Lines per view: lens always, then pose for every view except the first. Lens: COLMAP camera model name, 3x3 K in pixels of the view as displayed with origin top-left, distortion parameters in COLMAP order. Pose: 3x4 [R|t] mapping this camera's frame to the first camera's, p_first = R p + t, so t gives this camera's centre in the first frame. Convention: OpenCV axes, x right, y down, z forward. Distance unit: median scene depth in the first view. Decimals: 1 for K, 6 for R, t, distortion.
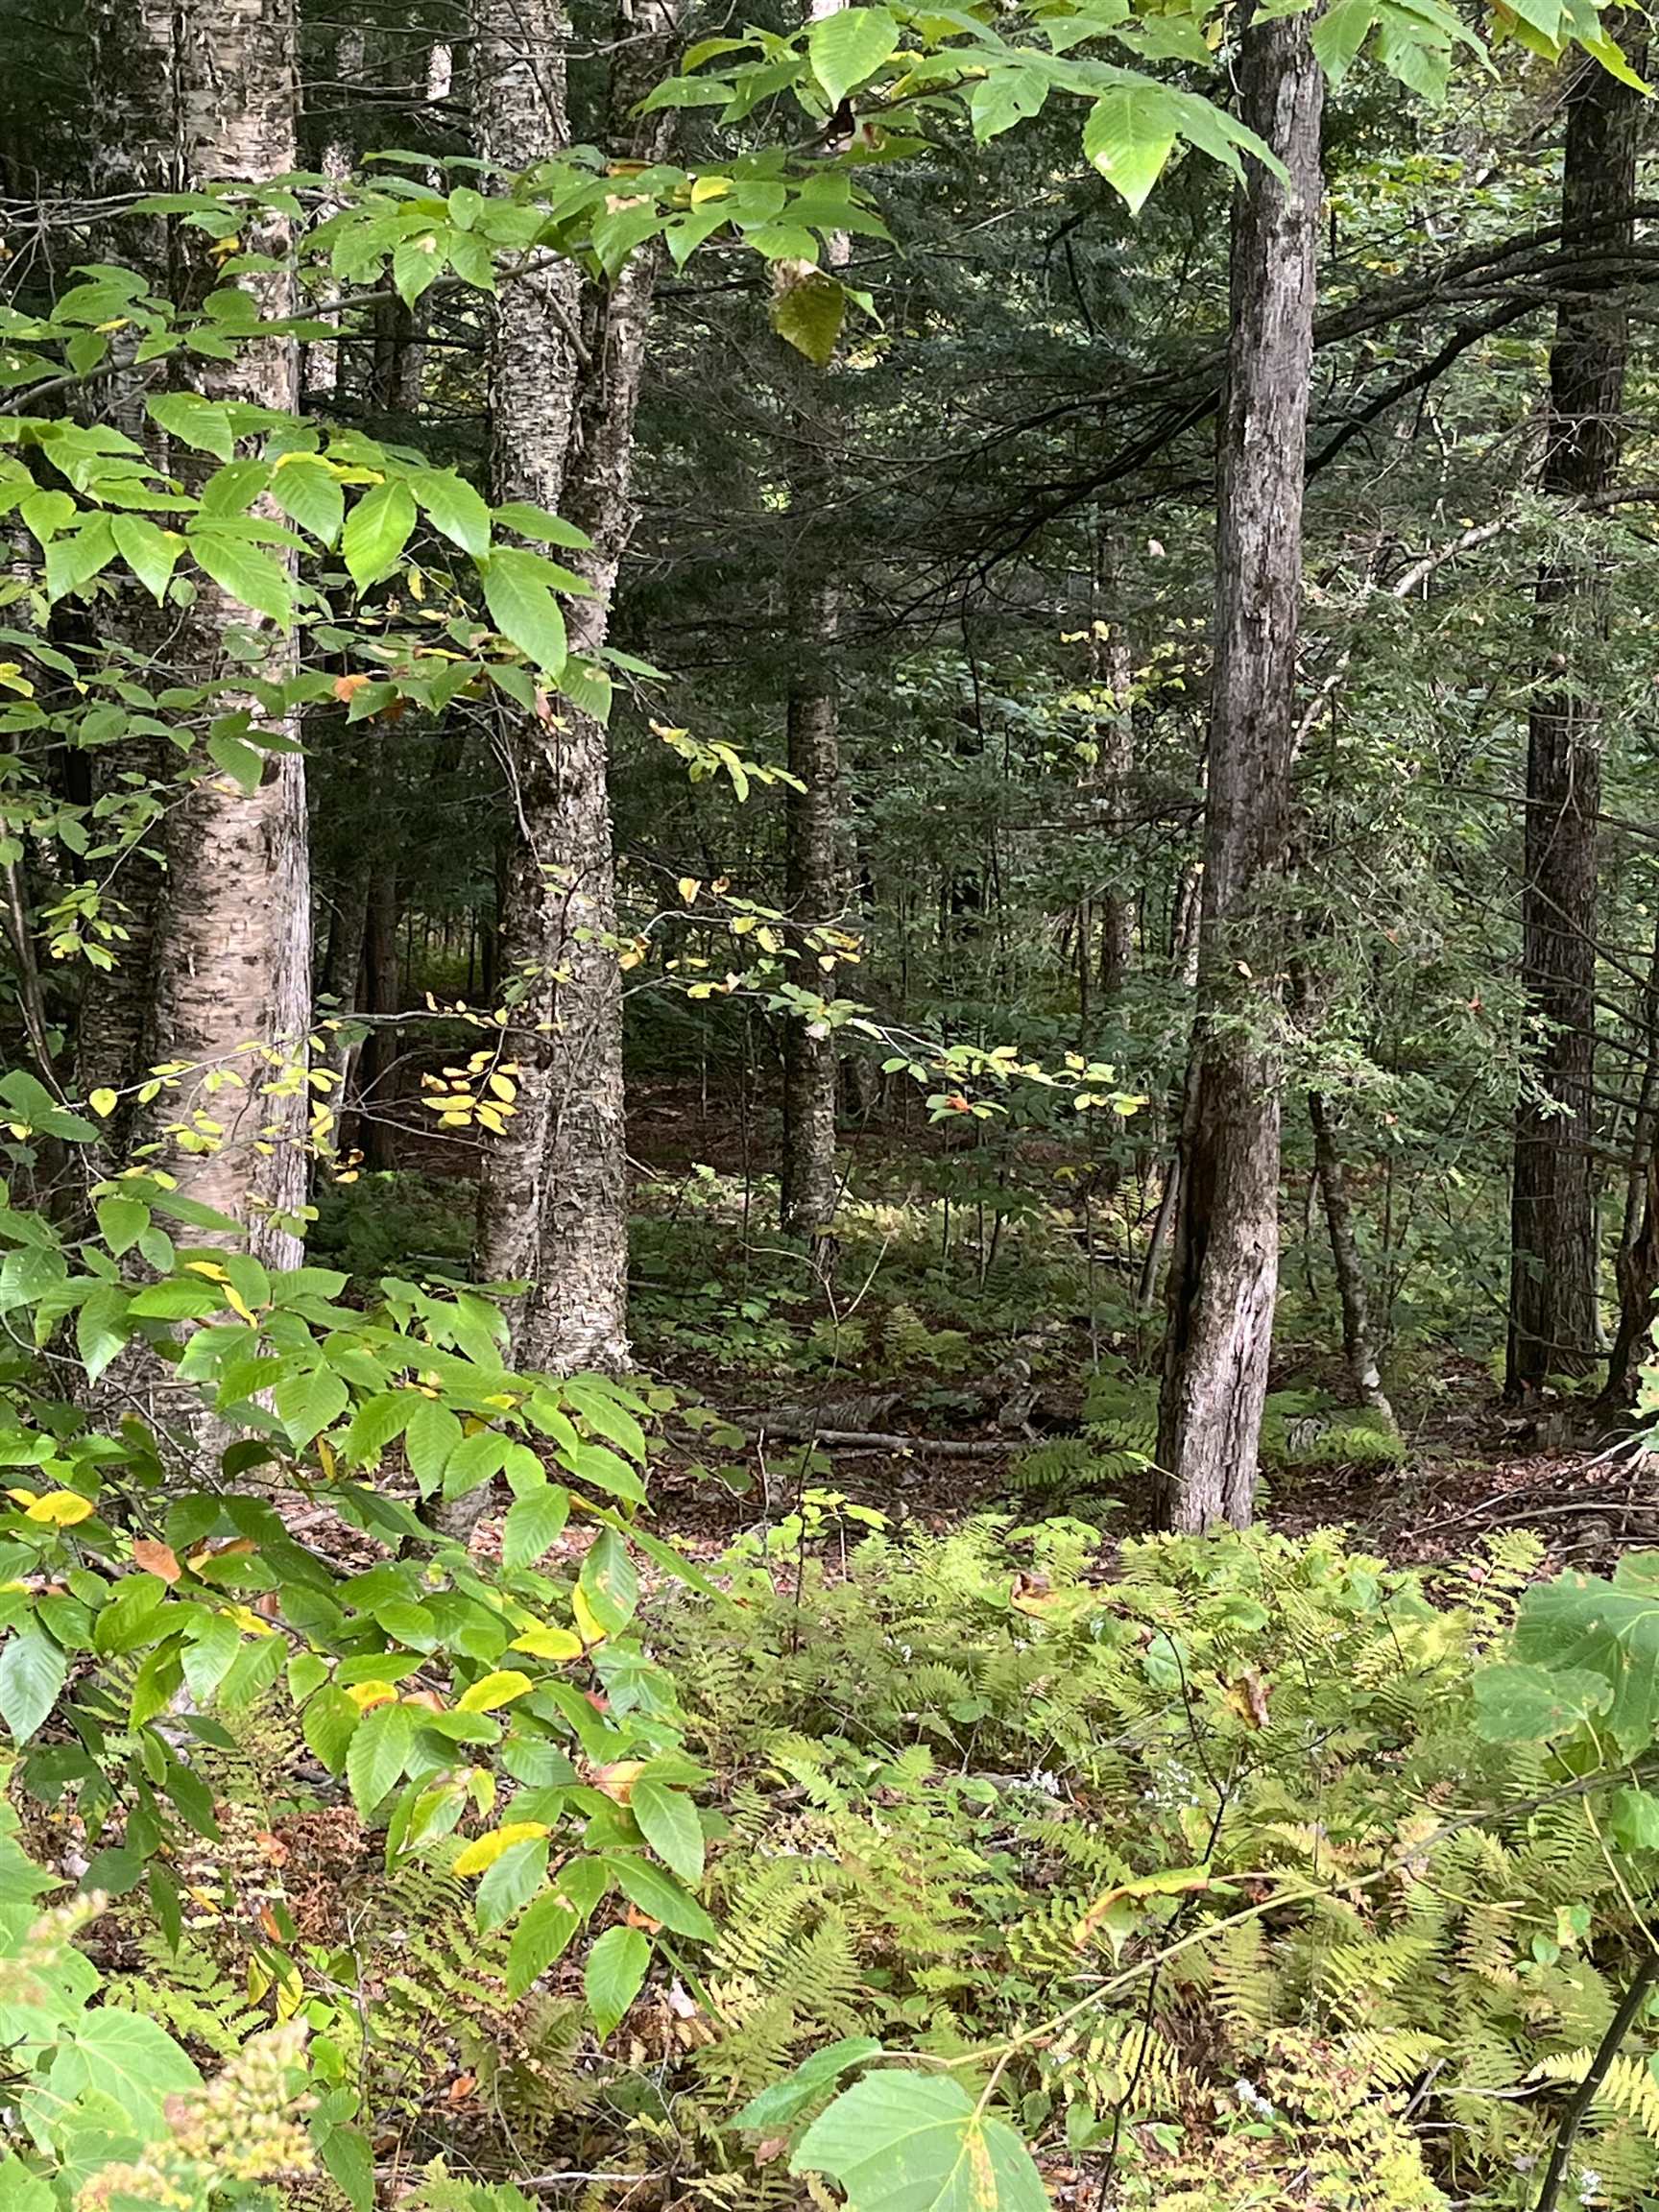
lens RADIAL K [[3672.4, 0, 829.0], [0, 3672.4, 1105.7], [0, 0, 1]] dist [0.258742, 0.000000]
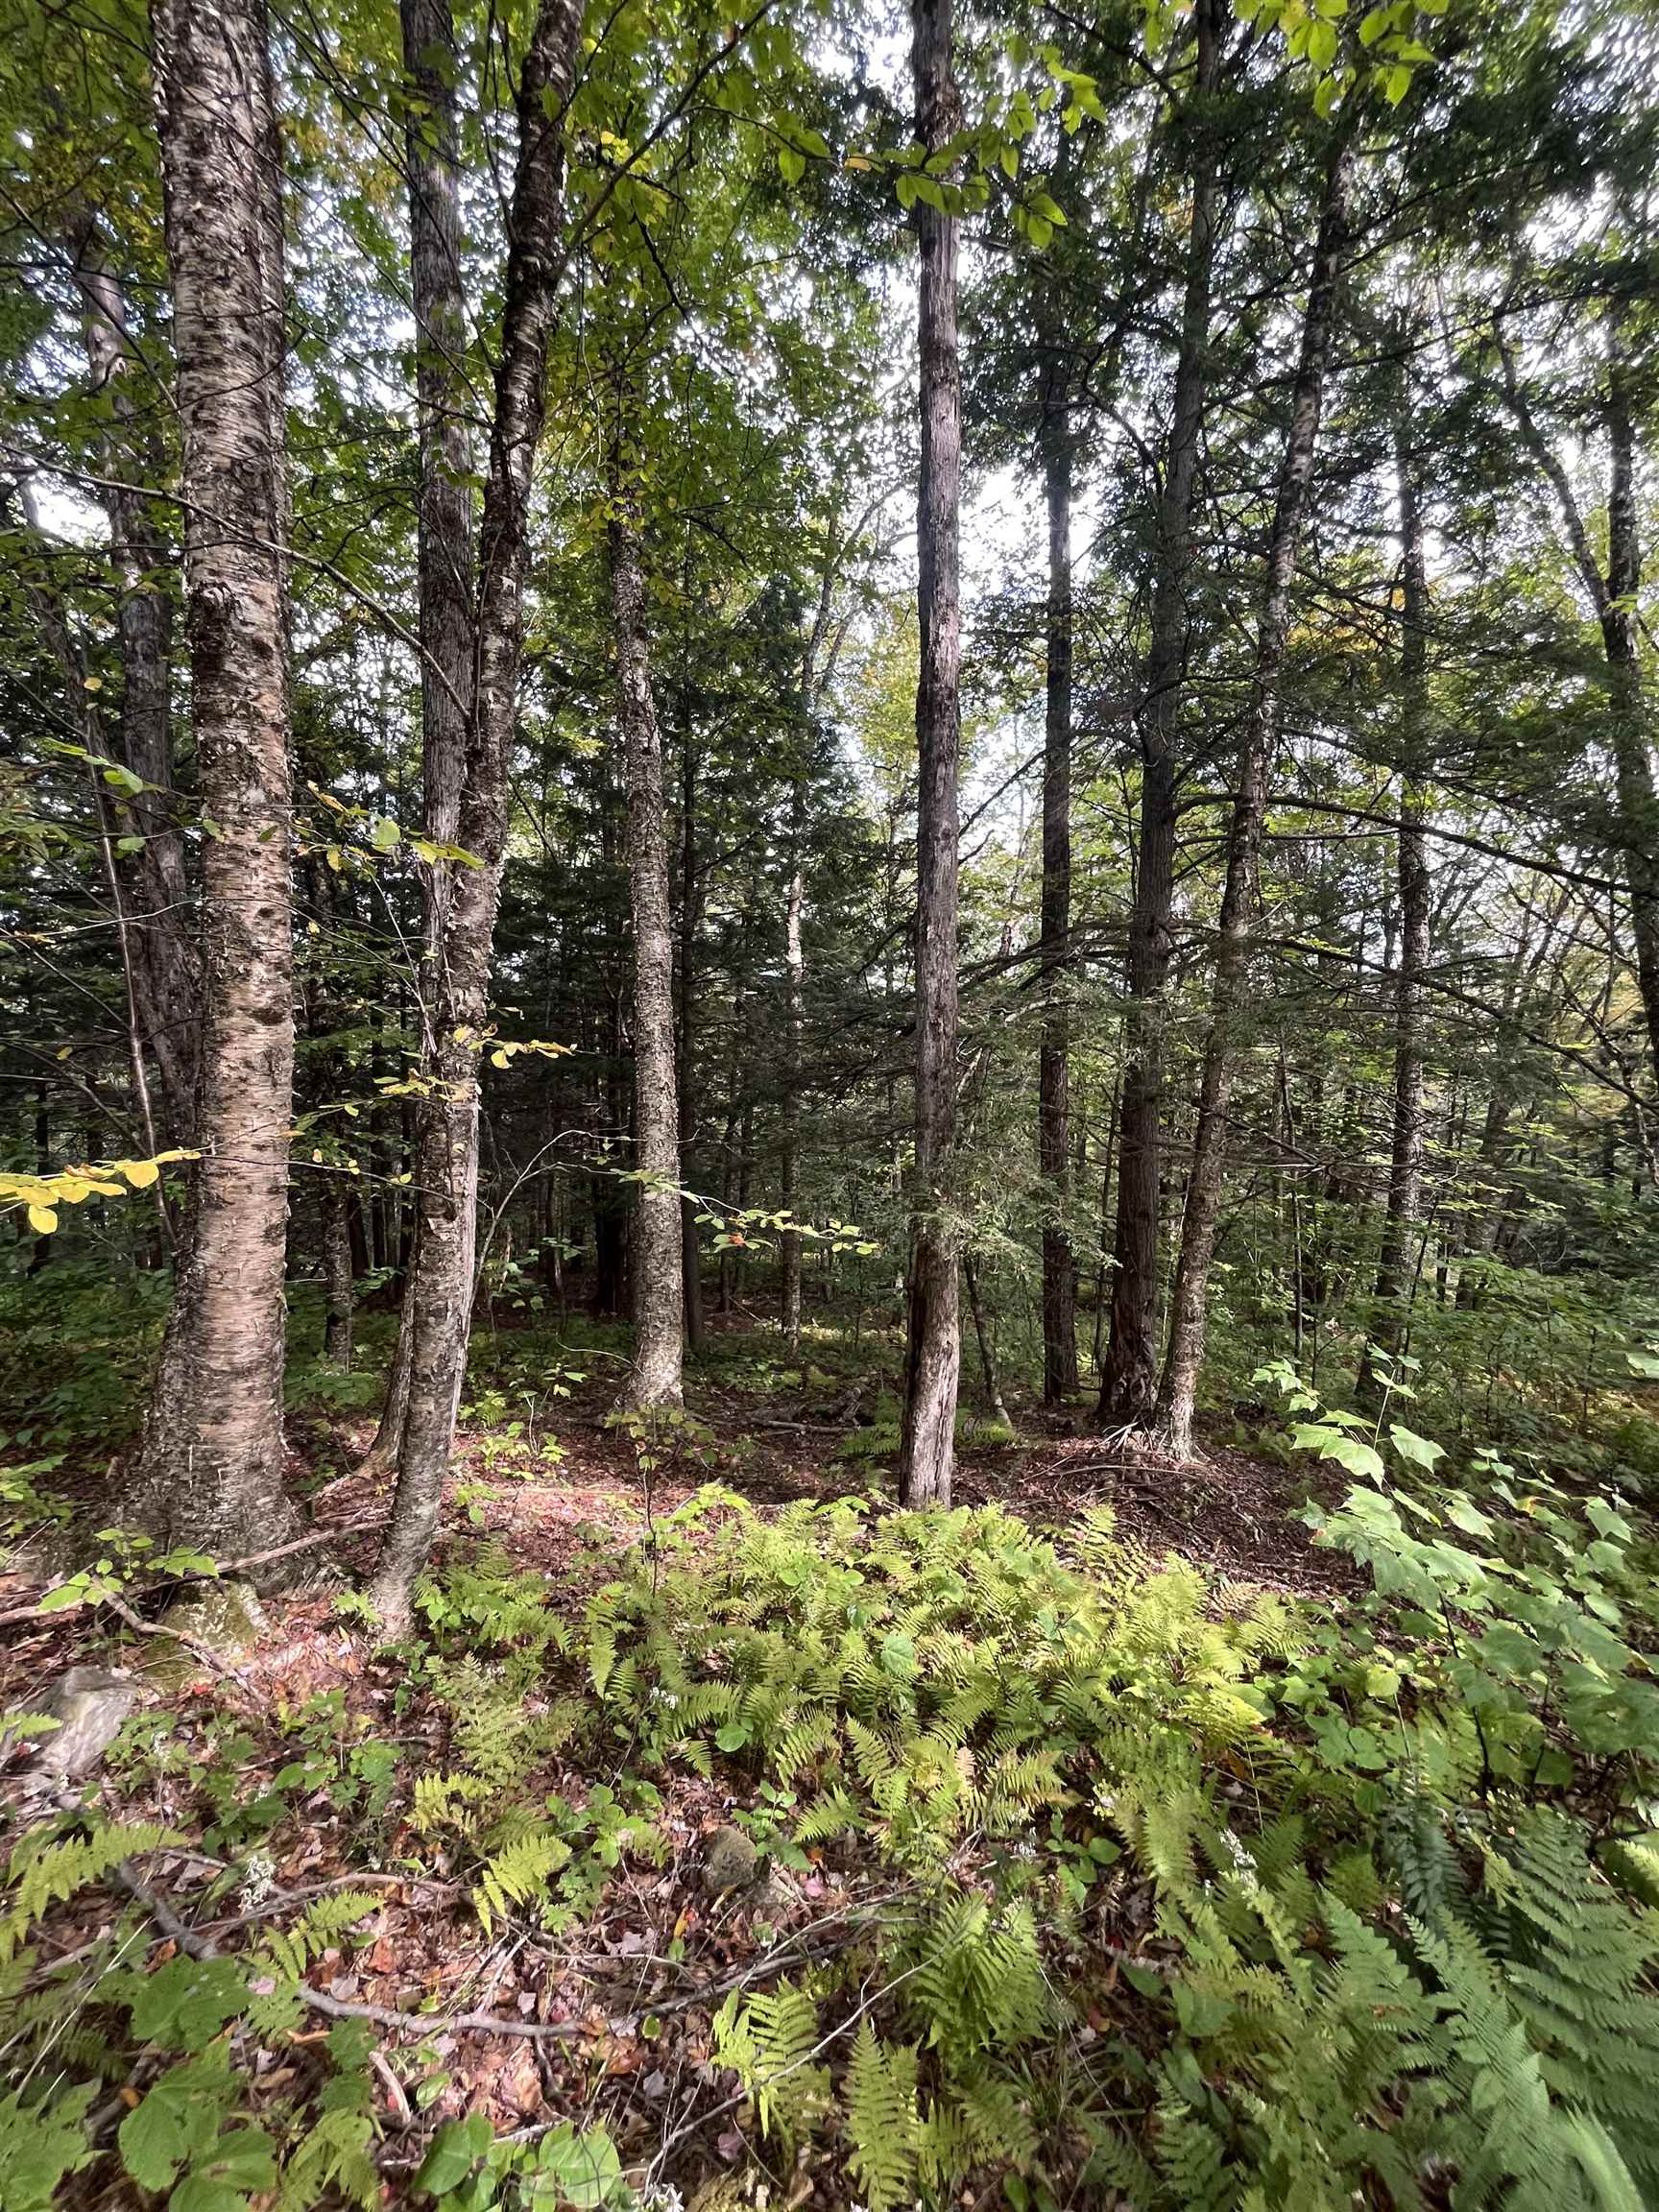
lens RADIAL K [[889.1, 0, 829.7], [0, 889.1, 1107.8], [0, 0, 1]] dist [-0.001064, -0.000104]
pose [[0.999948, -0.009459, -0.003895, 0.058874], [0.008387, 0.976073, -0.217279, 0.019626], [0.005857, 0.217235, 0.976102, 0.538778]]
